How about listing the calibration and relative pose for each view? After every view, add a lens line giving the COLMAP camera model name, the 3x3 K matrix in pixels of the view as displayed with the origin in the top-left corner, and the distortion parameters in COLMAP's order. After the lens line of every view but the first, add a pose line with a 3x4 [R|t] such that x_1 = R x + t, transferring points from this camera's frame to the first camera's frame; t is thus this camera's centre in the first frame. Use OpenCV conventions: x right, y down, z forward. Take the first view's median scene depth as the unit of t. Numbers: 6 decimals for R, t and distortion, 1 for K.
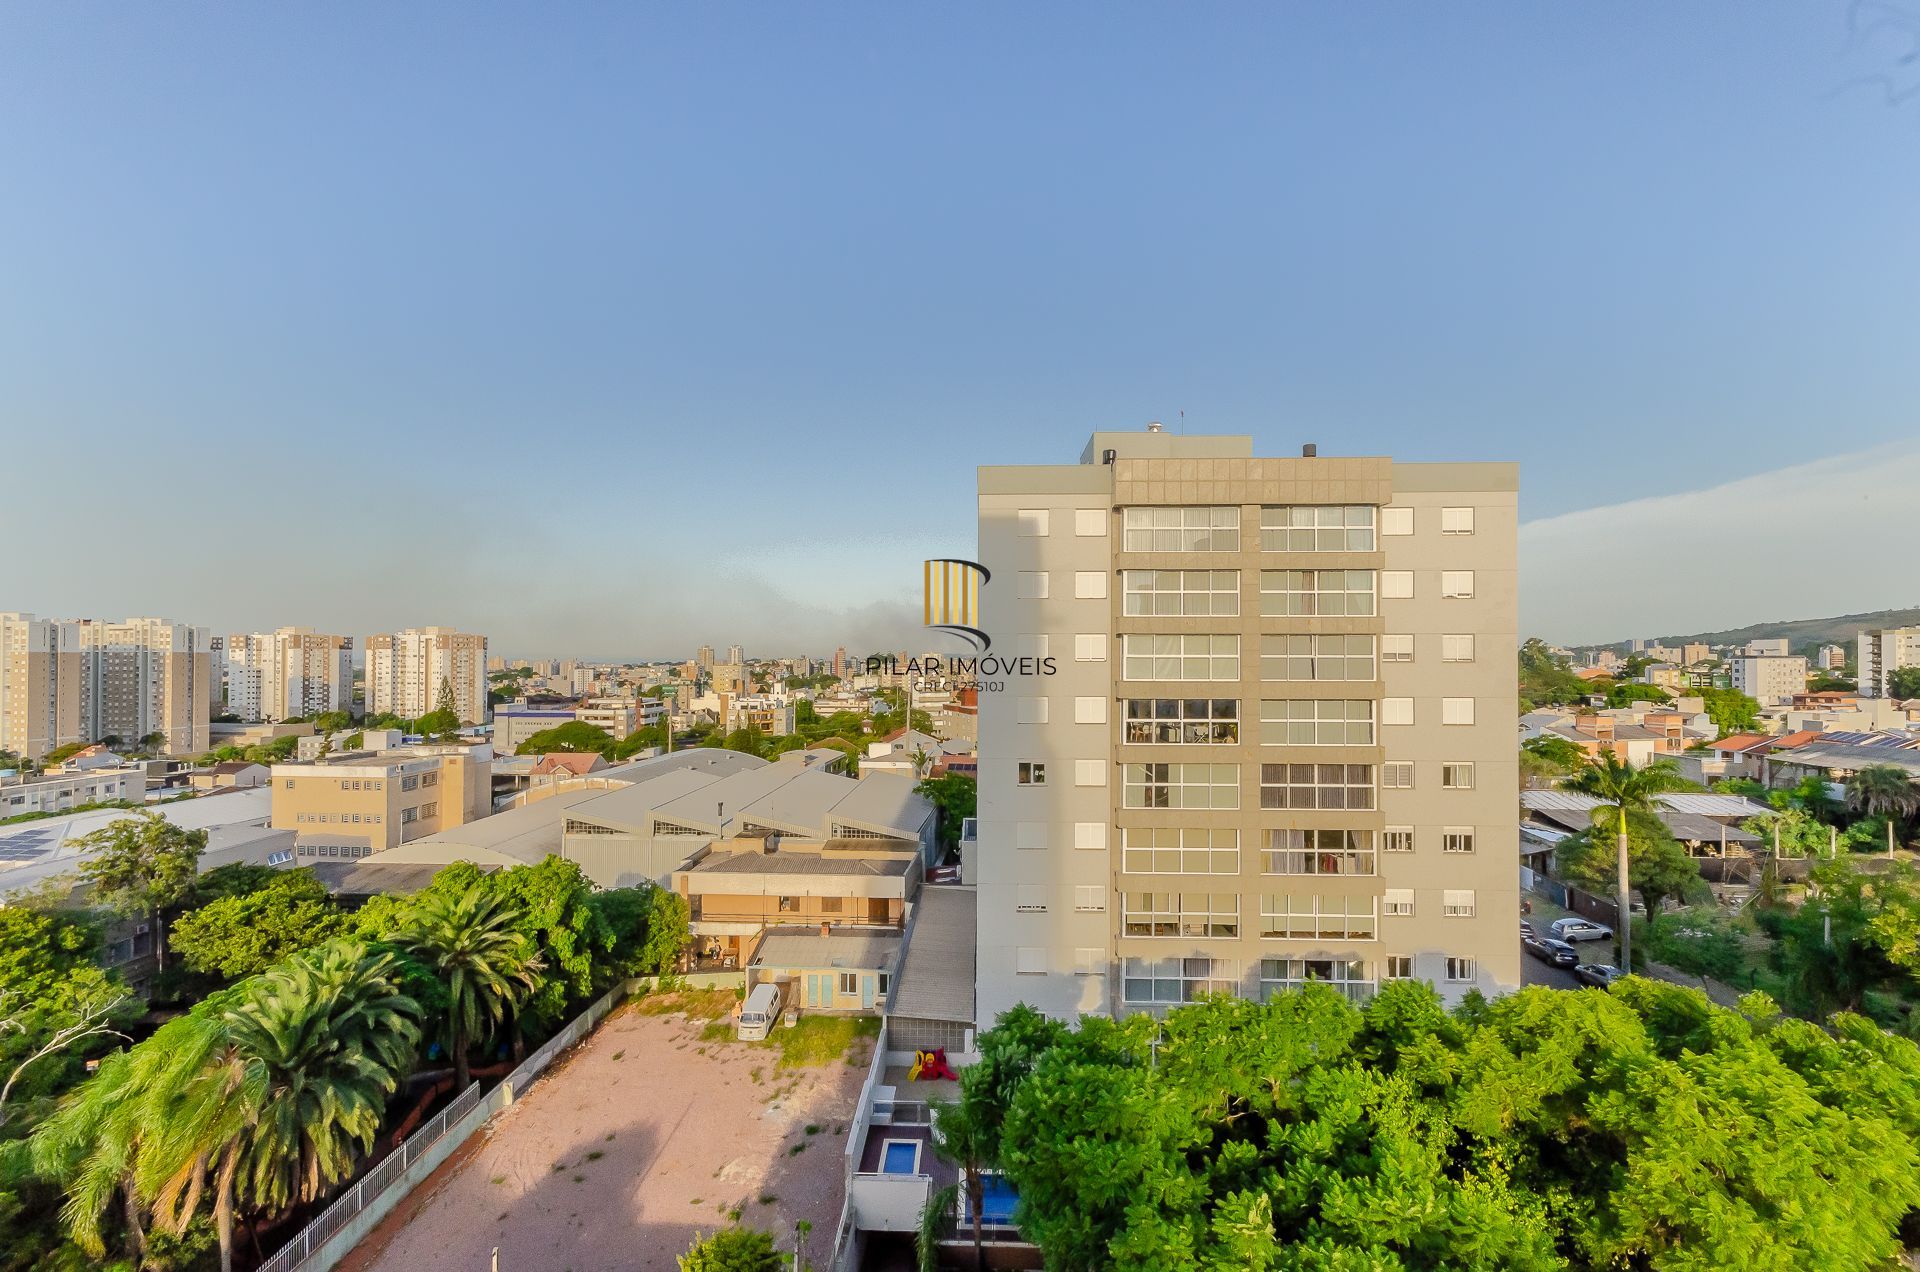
lens RADIAL K [[862.4, 0, 950.8], [0, 862.4, 658.5], [0, 0, 1]] dist [0.003854, 0.001564]
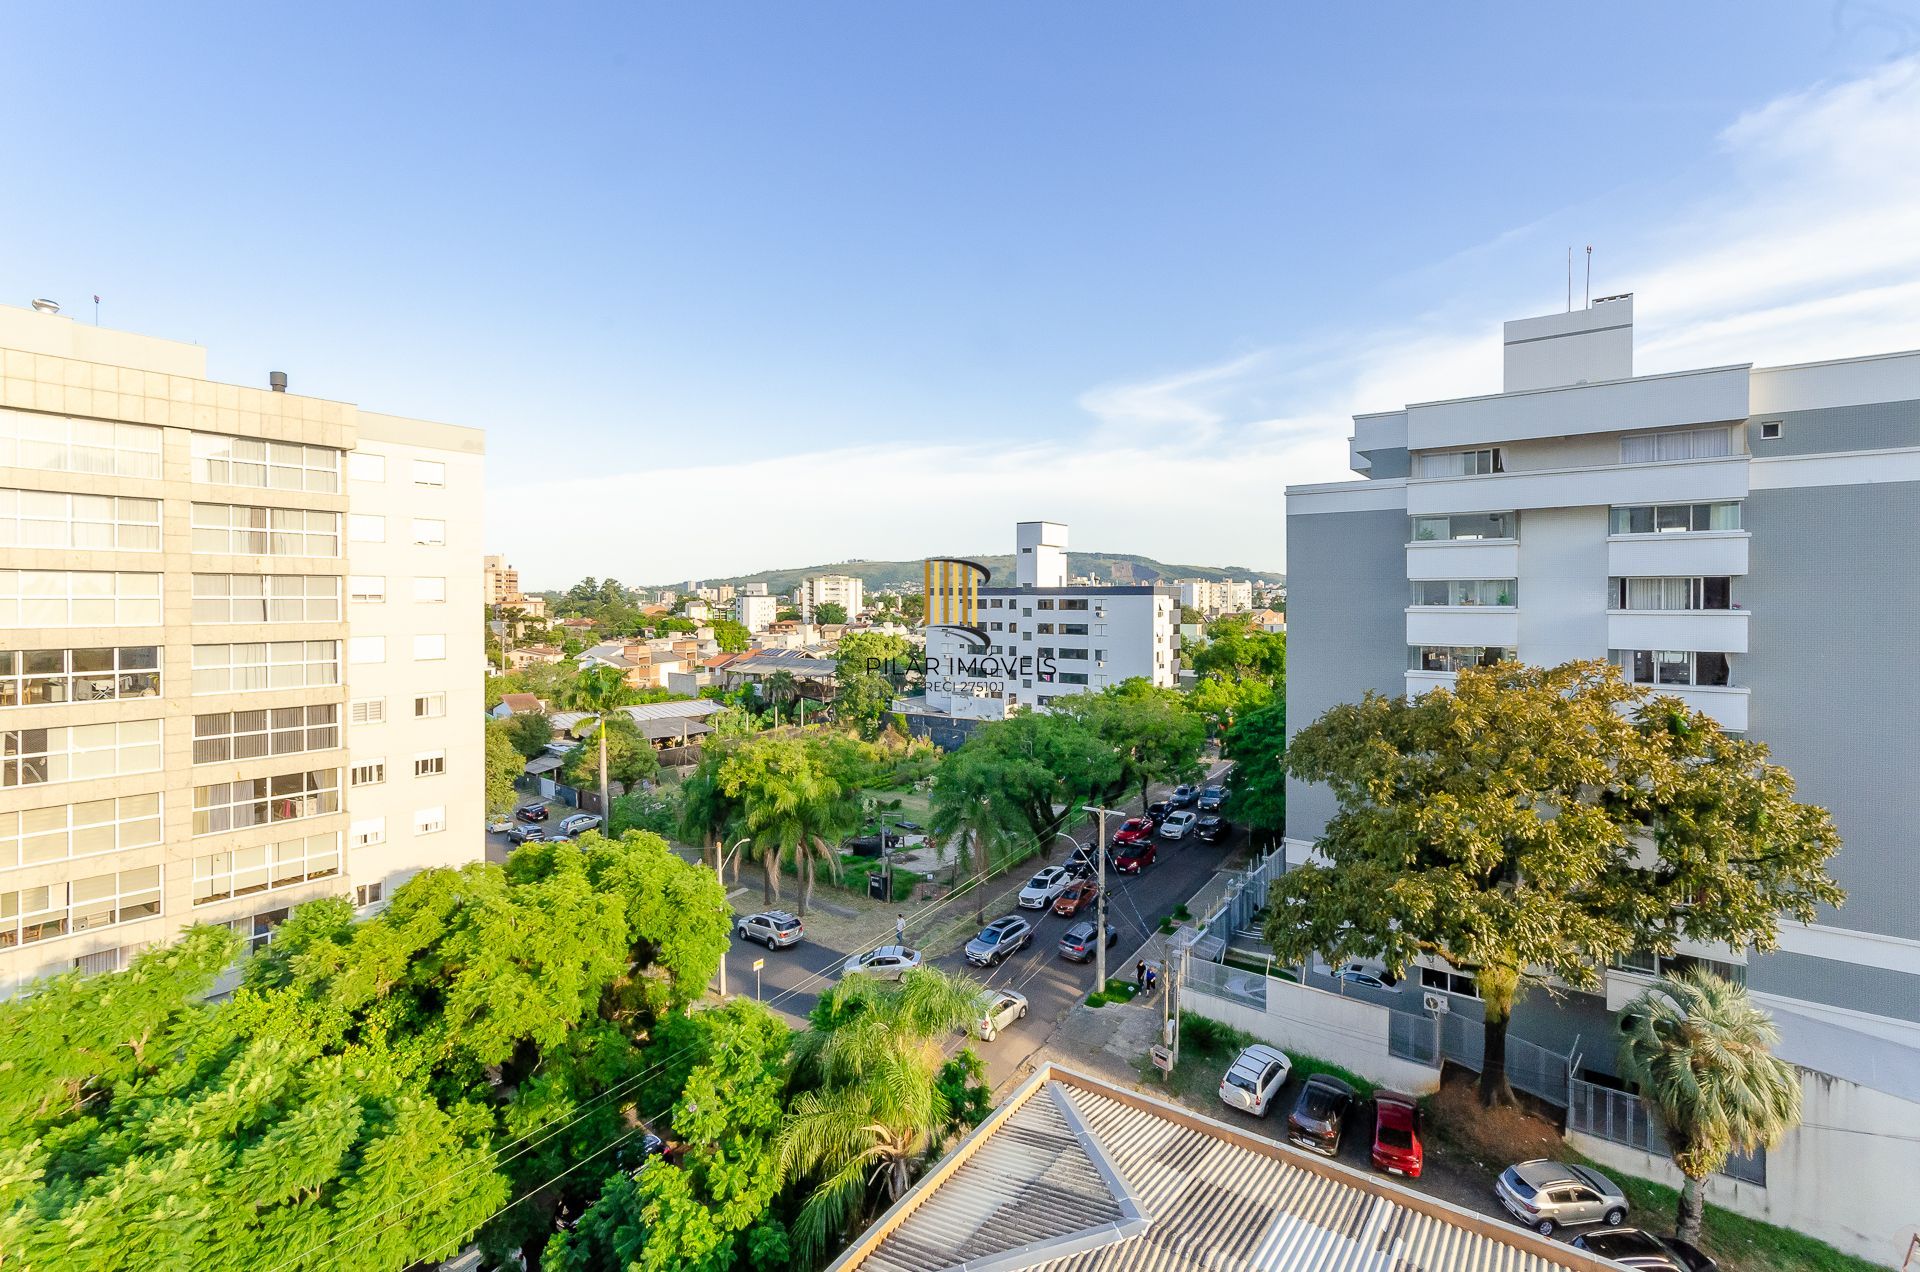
lens RADIAL K [[862.4, 0, 991.4], [0, 862.4, 609.3], [0, 0, 1]] dist [0.003854, 0.001564]
pose [[0.554210, -0.011366, 0.832300, 0.066292], [-0.001096, 0.999896, 0.014384, -0.004205], [-0.832376, -0.008884, 0.554140, -0.202916]]
